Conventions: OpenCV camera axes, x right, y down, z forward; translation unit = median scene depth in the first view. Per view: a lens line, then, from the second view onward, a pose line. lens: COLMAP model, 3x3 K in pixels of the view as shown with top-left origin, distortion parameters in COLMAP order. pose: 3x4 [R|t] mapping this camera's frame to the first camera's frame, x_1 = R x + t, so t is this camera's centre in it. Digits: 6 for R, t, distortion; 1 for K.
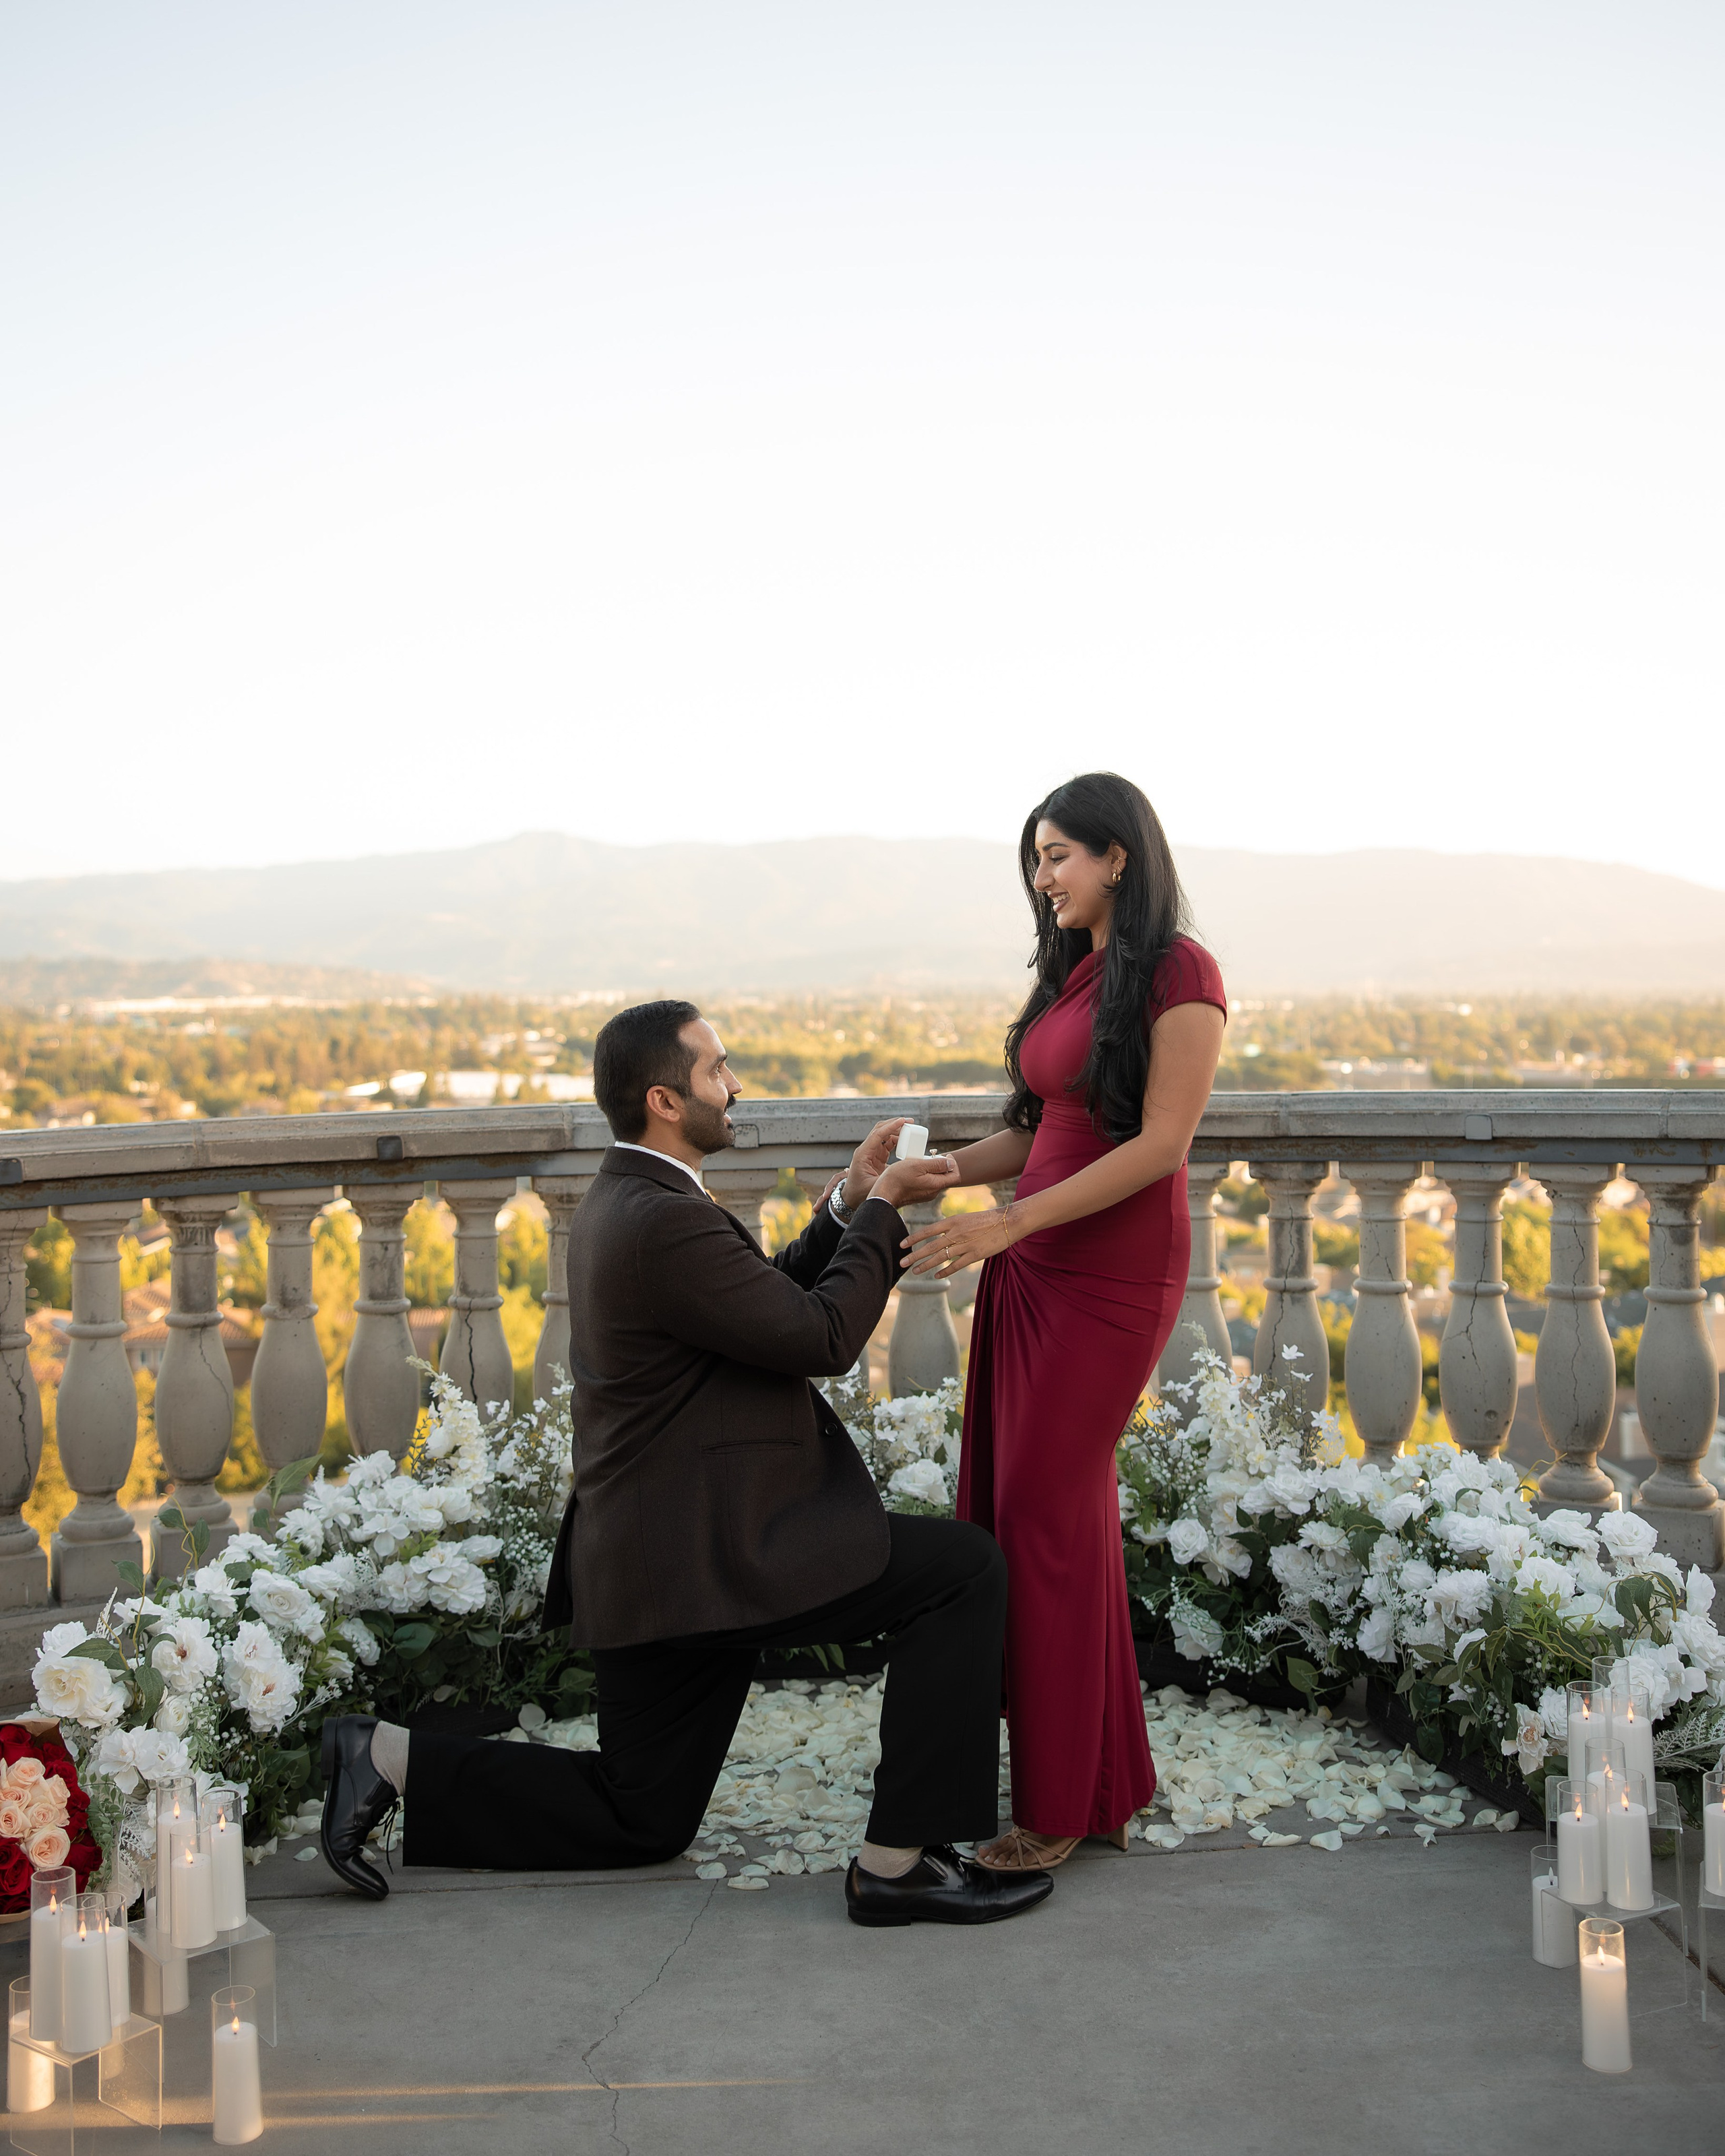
lens RADIAL K [[2409.1, 0, 857.6], [0, 2409.1, 896.3], [0, 0, 1]] dist [-0.044967, 0.000000]
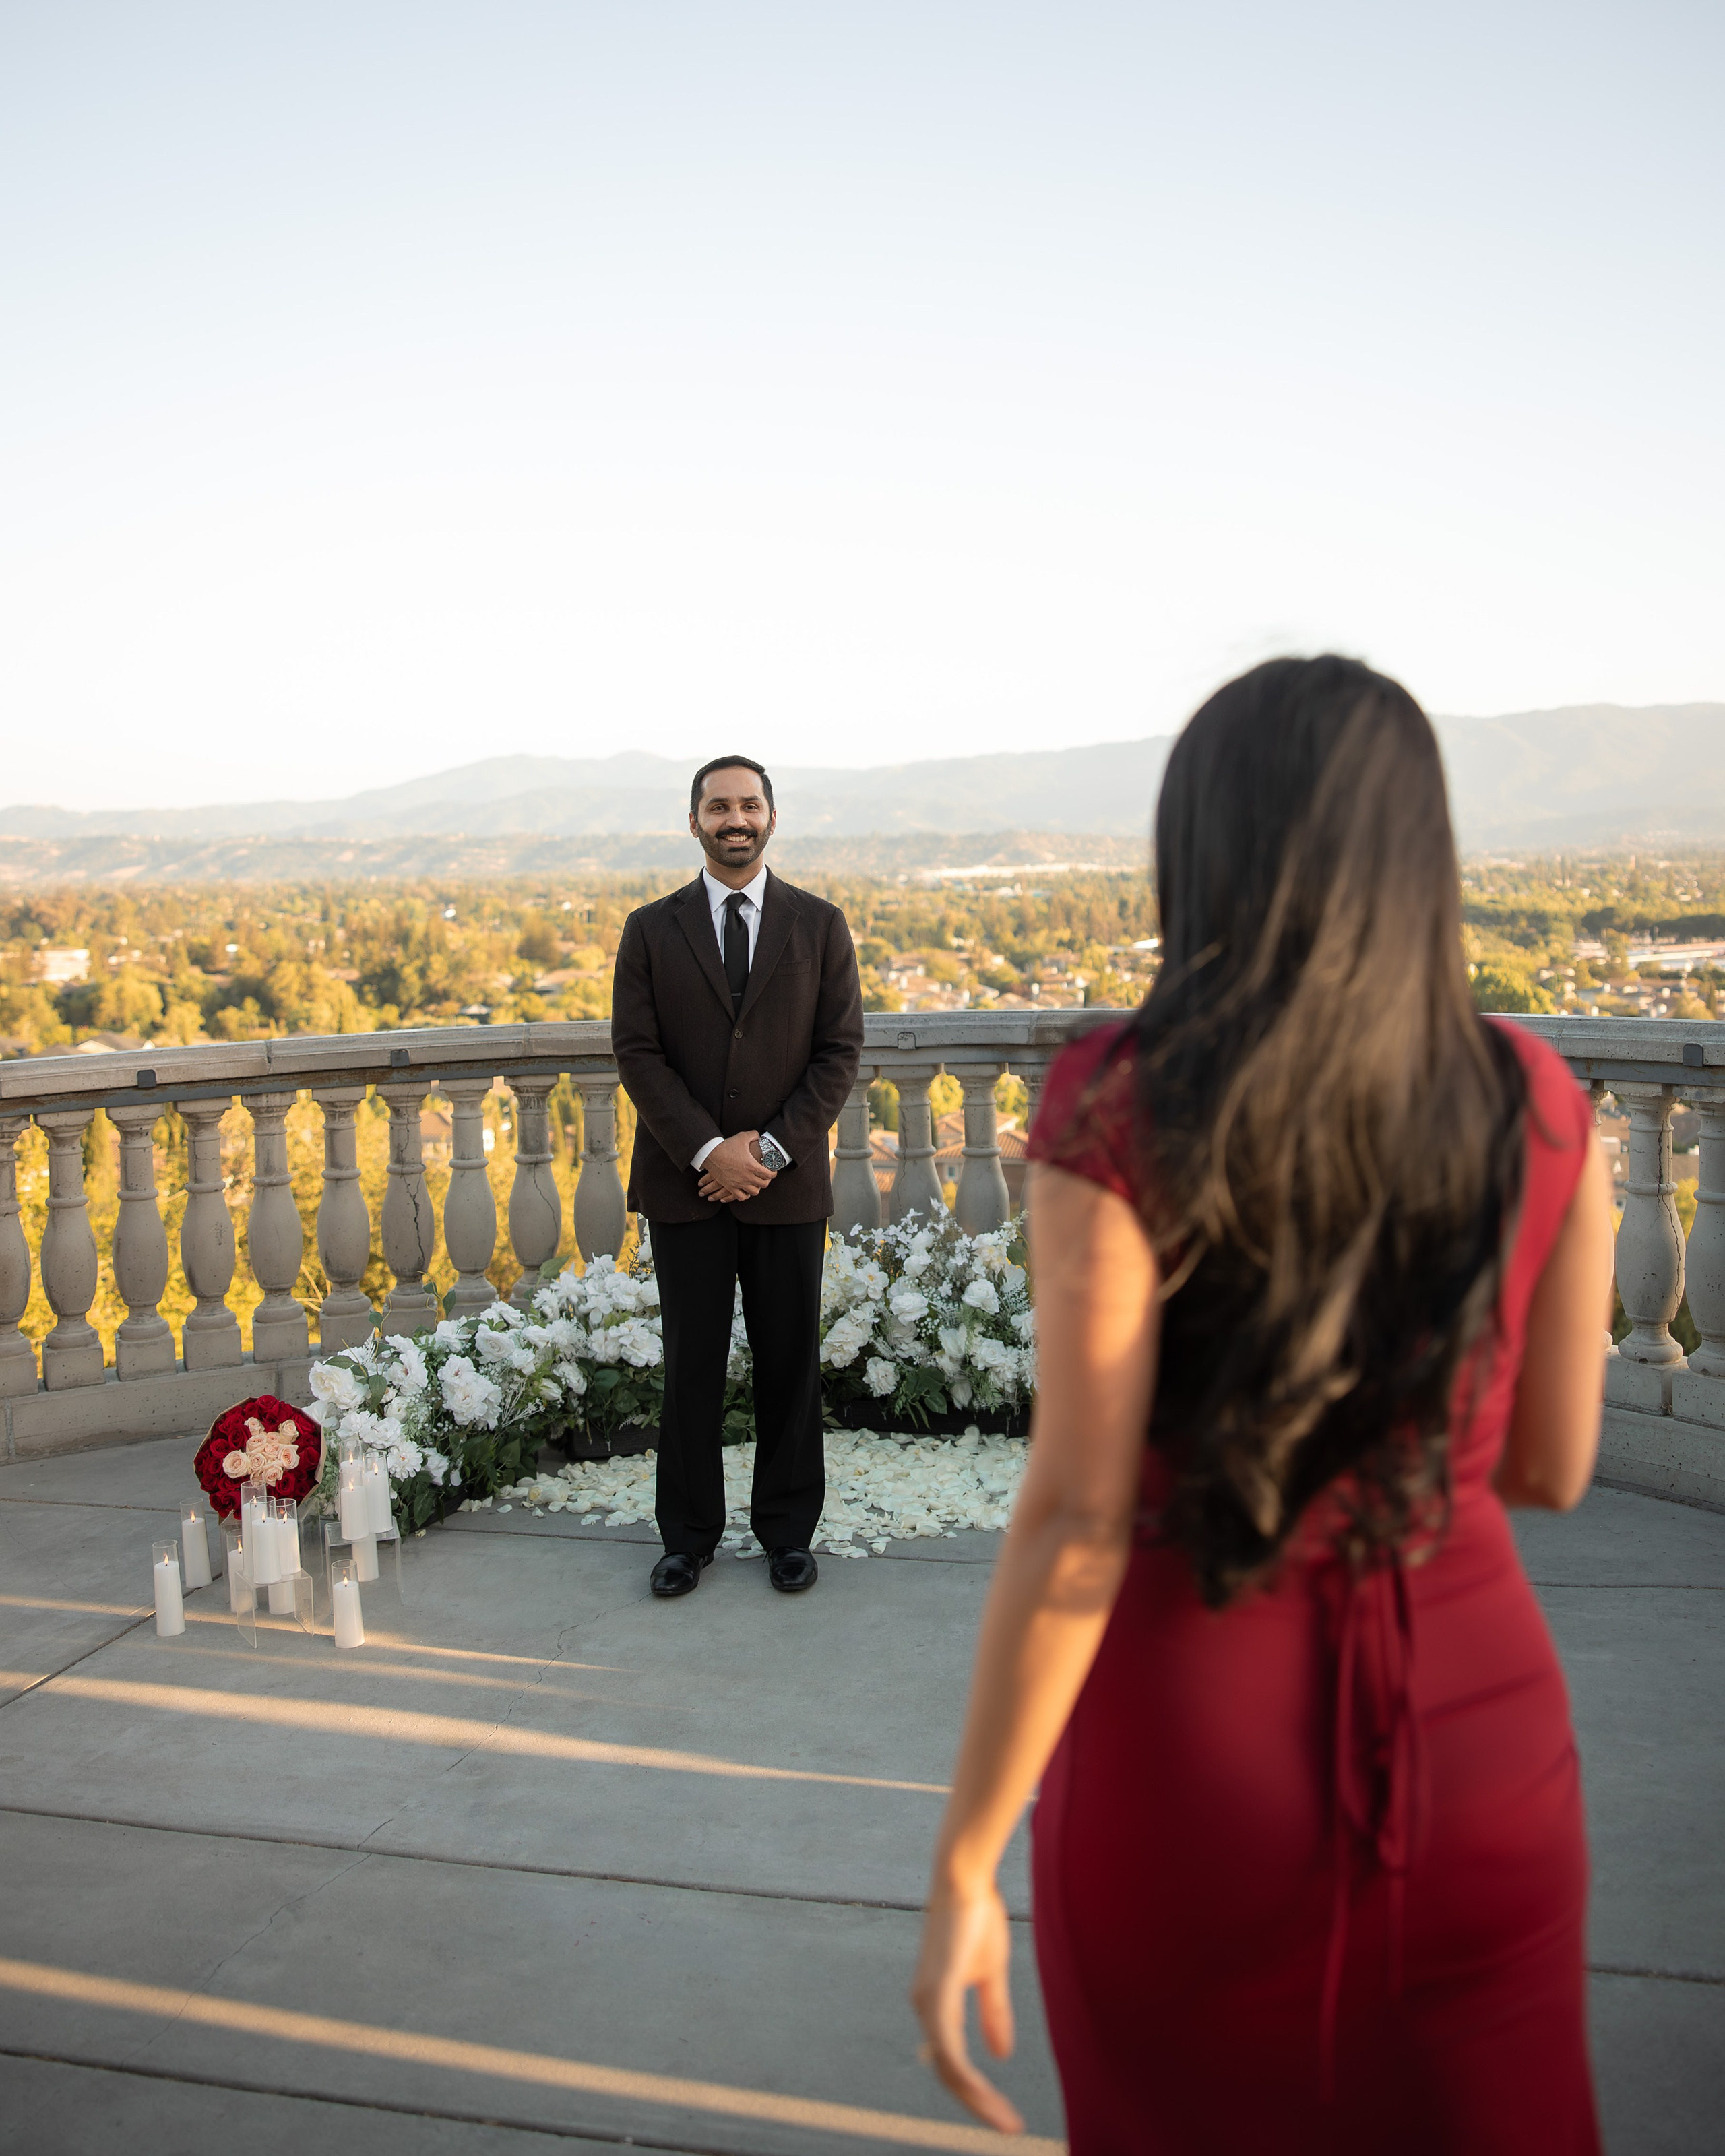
lens RADIAL K [[2167.3, 0, 834.8], [0, 2167.3, 840.6], [0, 0, 1]] dist [-0.095160, 0.000000]
pose [[0.933657, -0.015616, -0.357827, 0.360626], [0.028090, 0.999164, 0.029688, -0.050799], [0.357065, -0.037770, 0.933316, -0.156128]]
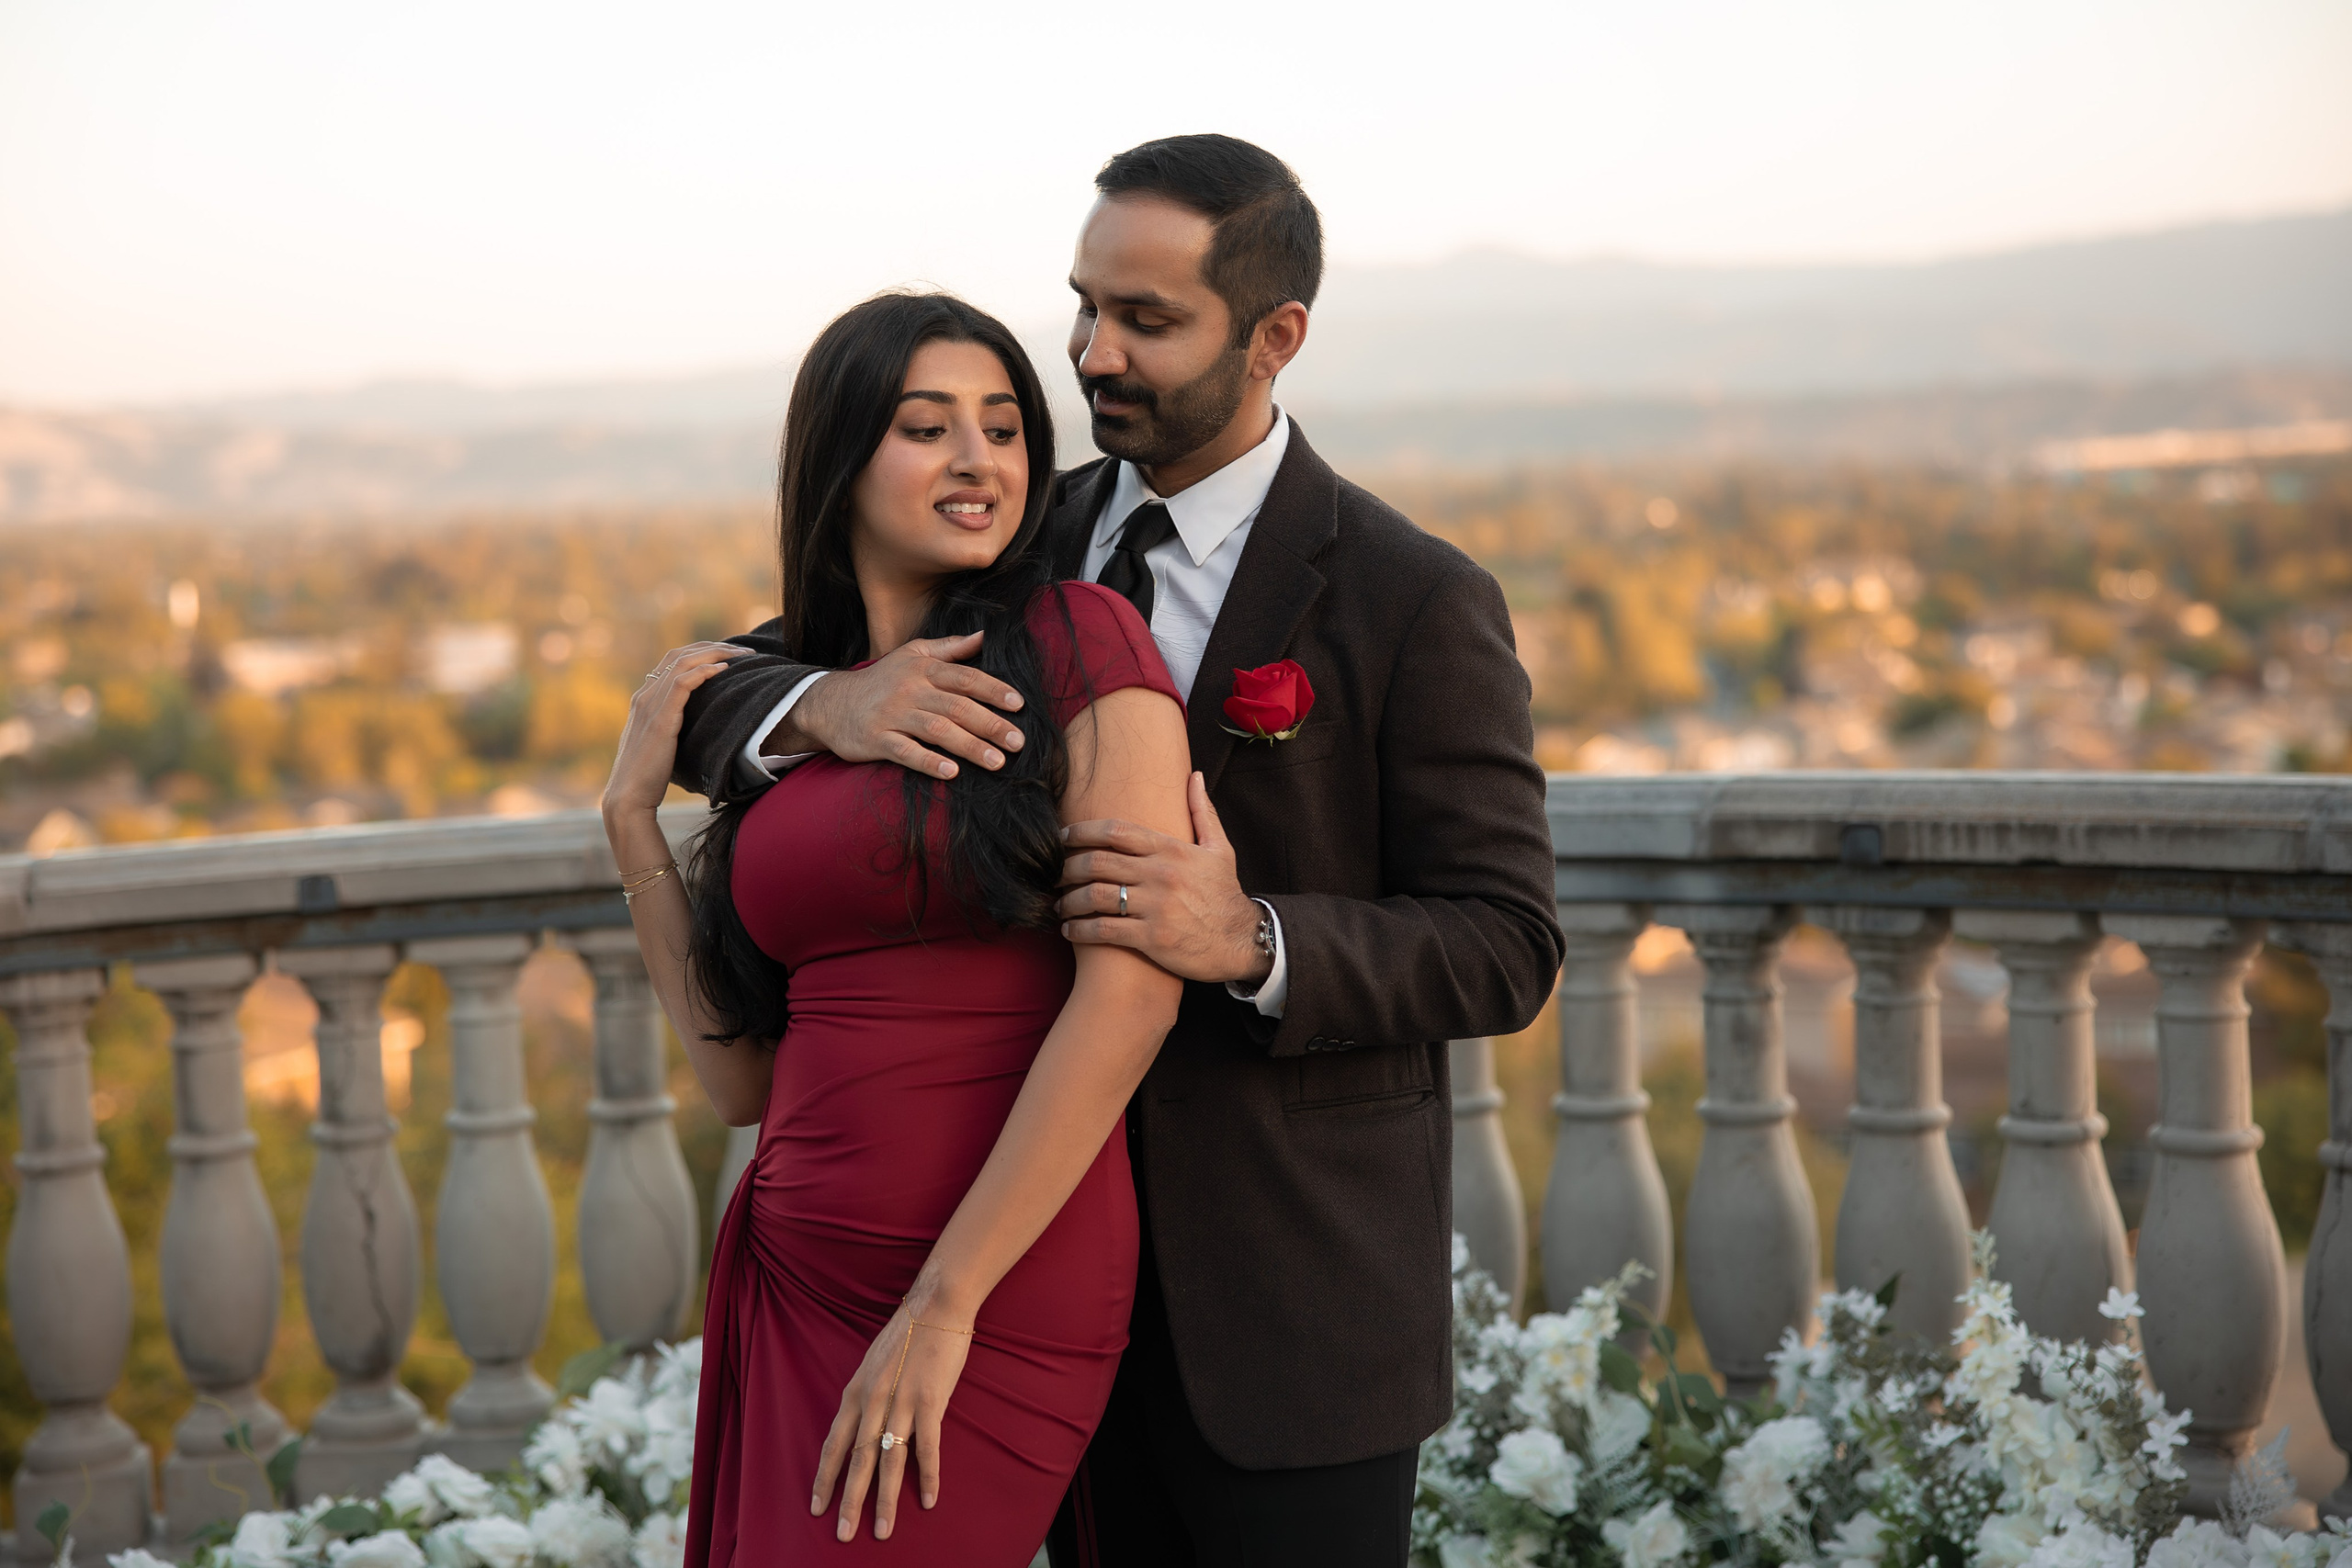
lens RADIAL K [[3963.6, 0, 1134.1], [0, 3963.6, 747.3], [0, 0, 1]] dist [0.115411, 0.000000]
pose [[0.846792, 0.006492, -0.531884, 0.412428], [0.058926, 0.992626, 0.105930, -0.030423], [0.528649, -0.121042, 0.840166, 0.158026]]
